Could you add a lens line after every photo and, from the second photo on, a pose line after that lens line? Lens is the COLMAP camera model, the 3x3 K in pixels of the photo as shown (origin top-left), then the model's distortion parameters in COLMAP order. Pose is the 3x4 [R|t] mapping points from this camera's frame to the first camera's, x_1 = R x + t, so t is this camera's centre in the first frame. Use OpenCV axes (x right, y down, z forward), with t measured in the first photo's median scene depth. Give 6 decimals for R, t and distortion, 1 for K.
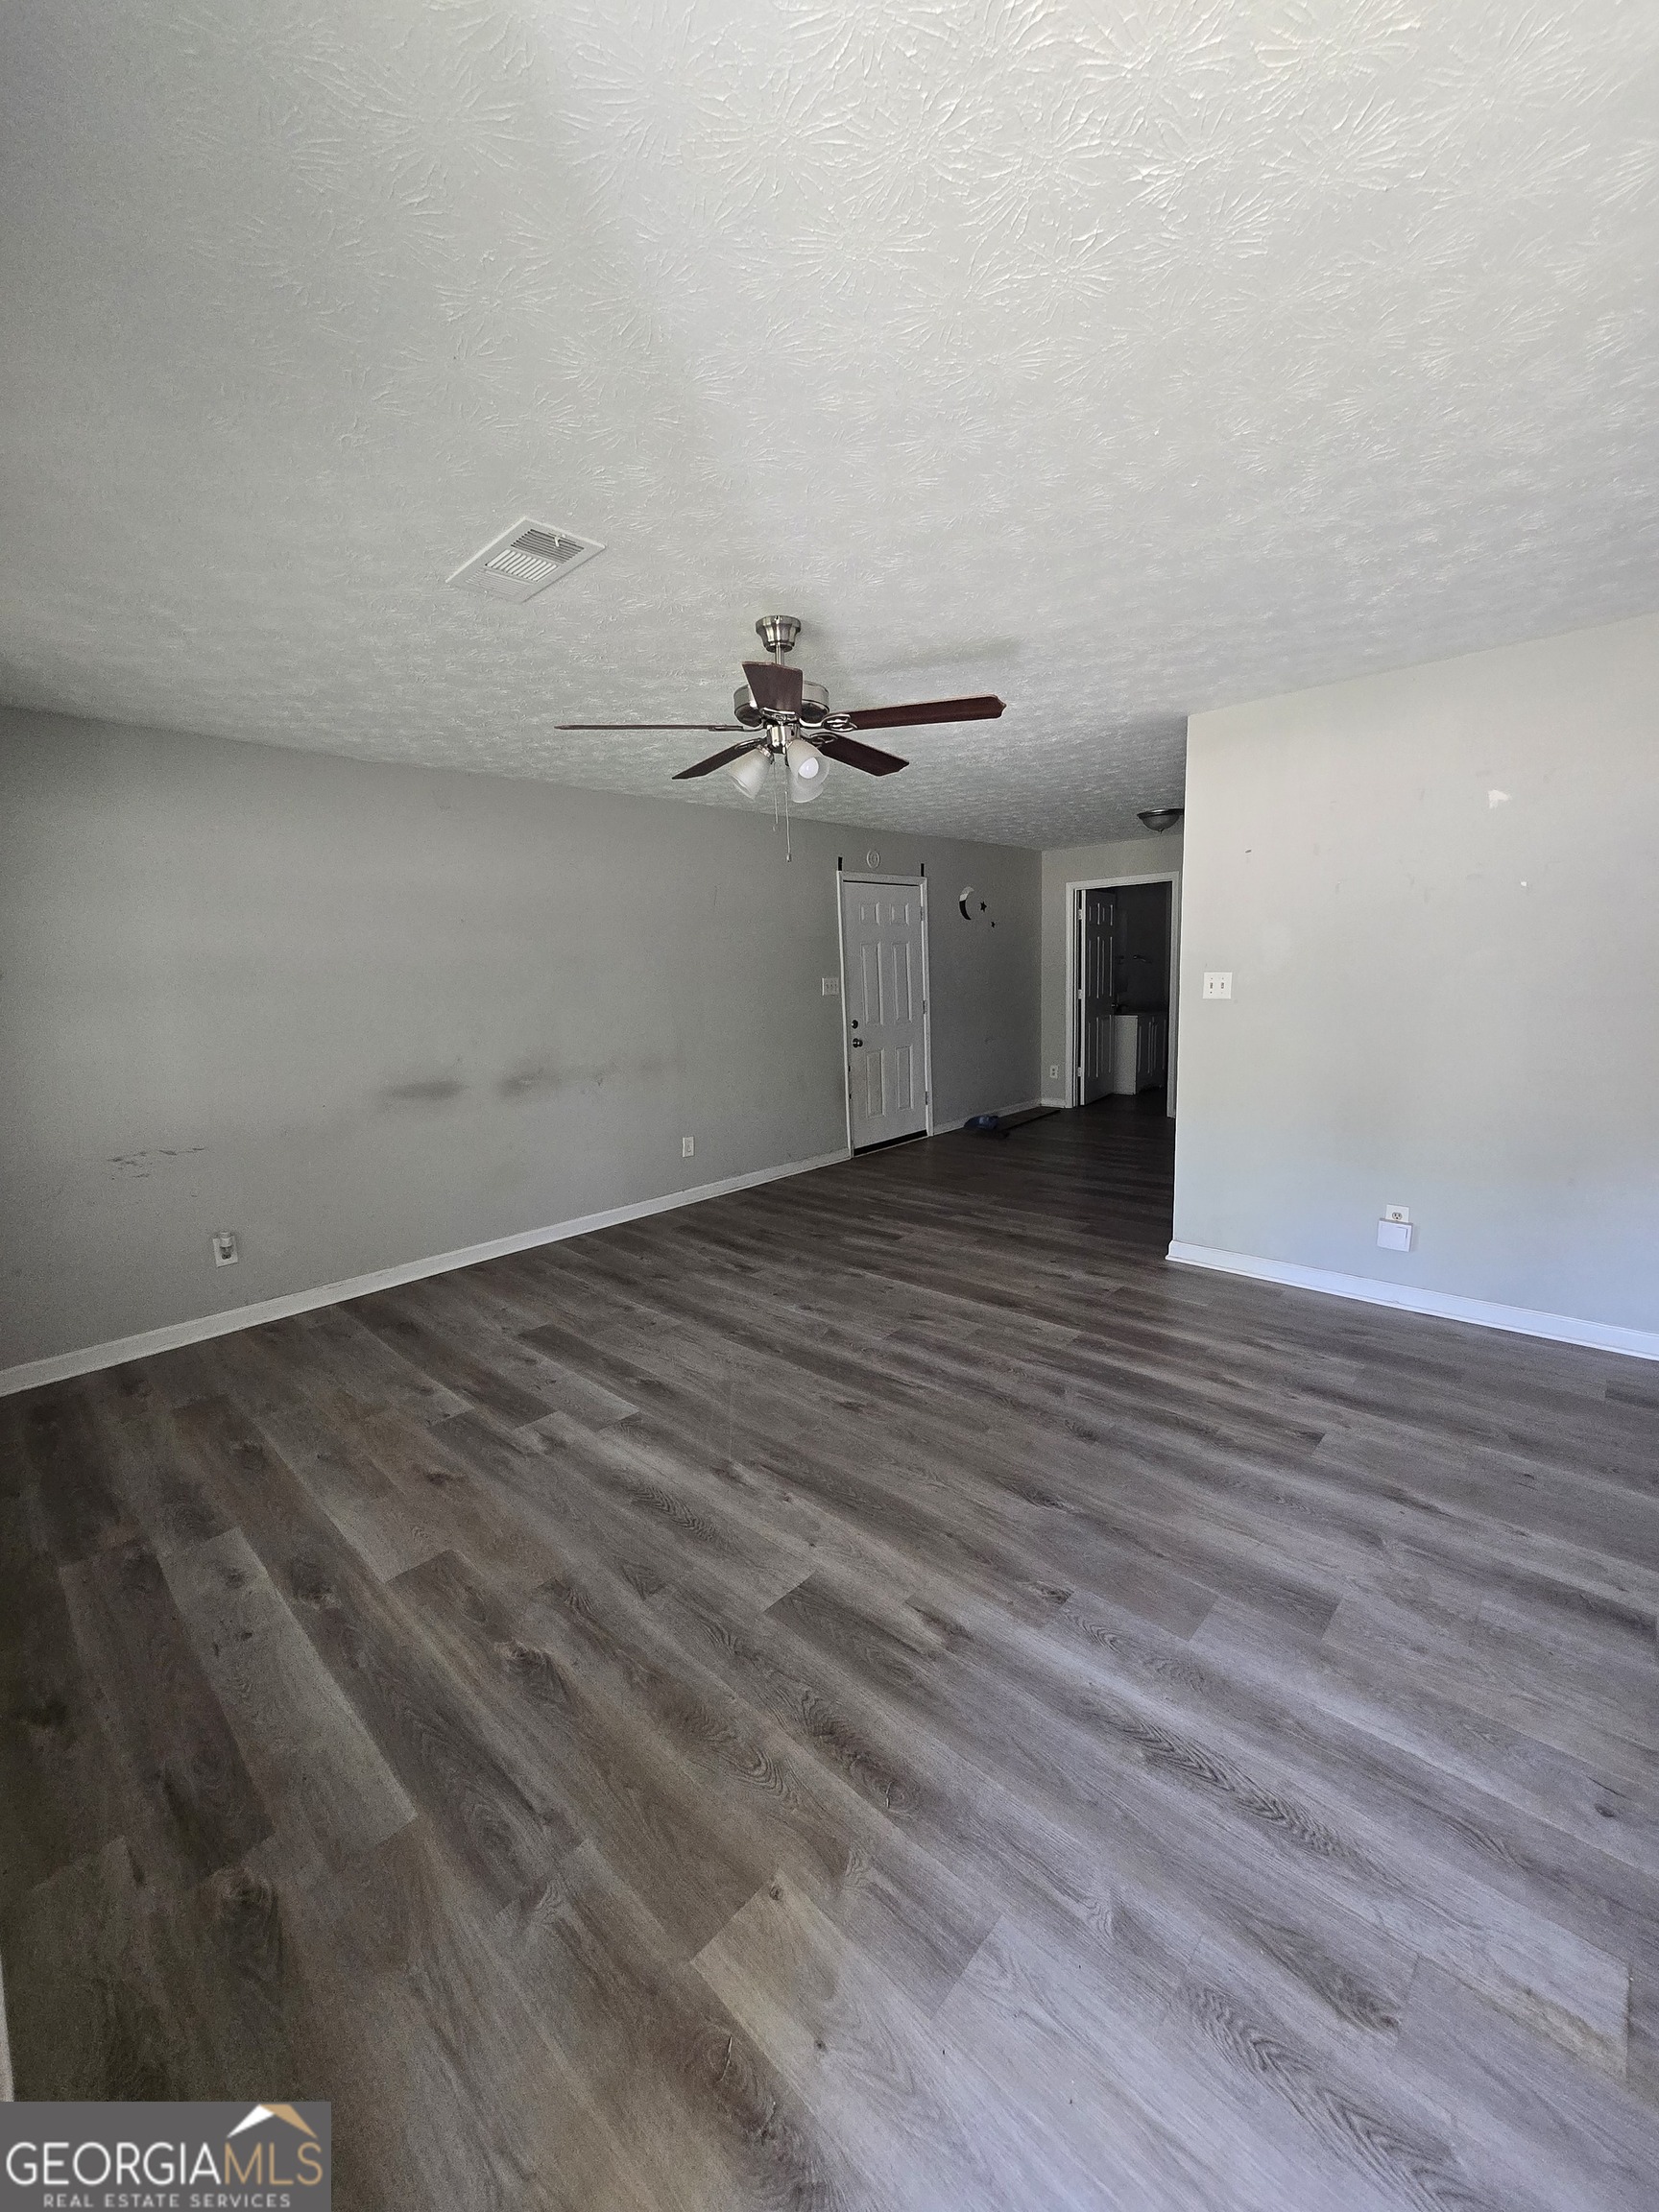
lens RADIAL K [[861.6, 0, 829.5], [0, 861.6, 1106.0], [0, 0, 1]] dist [0.000636, 0.000035]
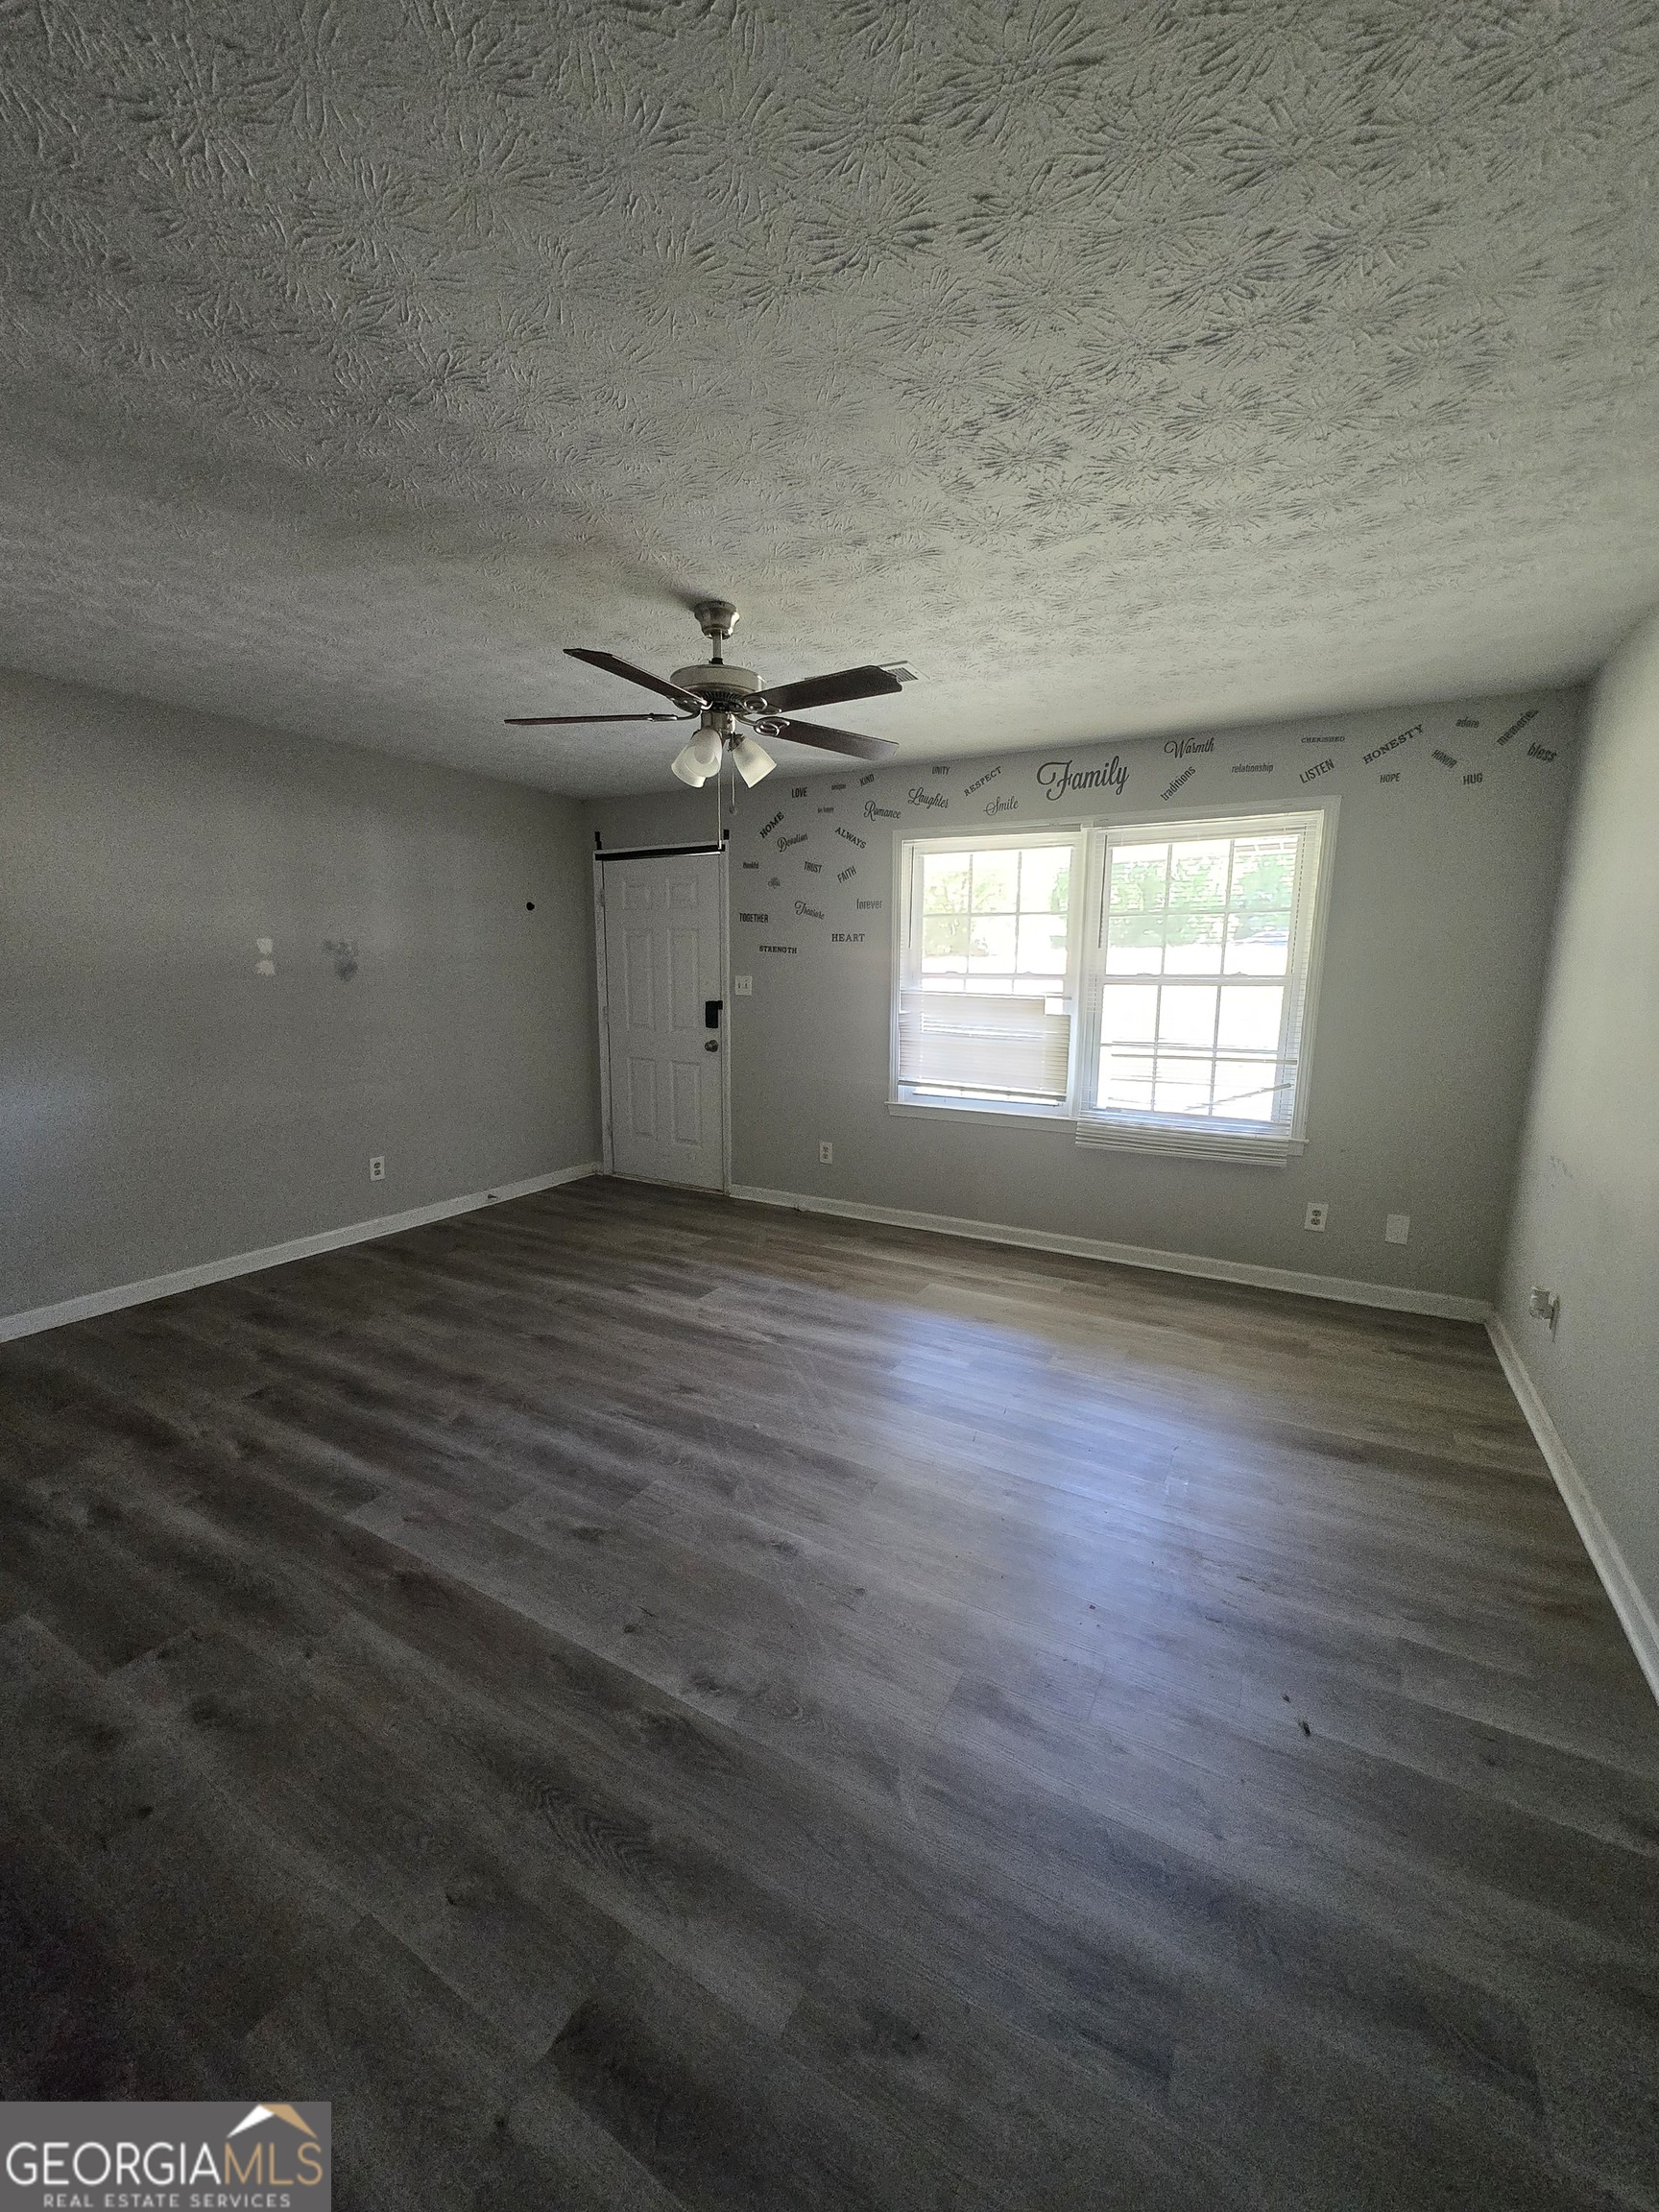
lens RADIAL K [[861.6, 0, 829.5], [0, 861.6, 1106.0], [0, 0, 1]] dist [0.000636, 0.000035]
pose [[-0.970390, 0.066931, -0.232086, 0.072067], [-0.011617, 0.946798, 0.321619, -0.288212], [0.241265, 0.314792, -0.917985, 1.815348]]
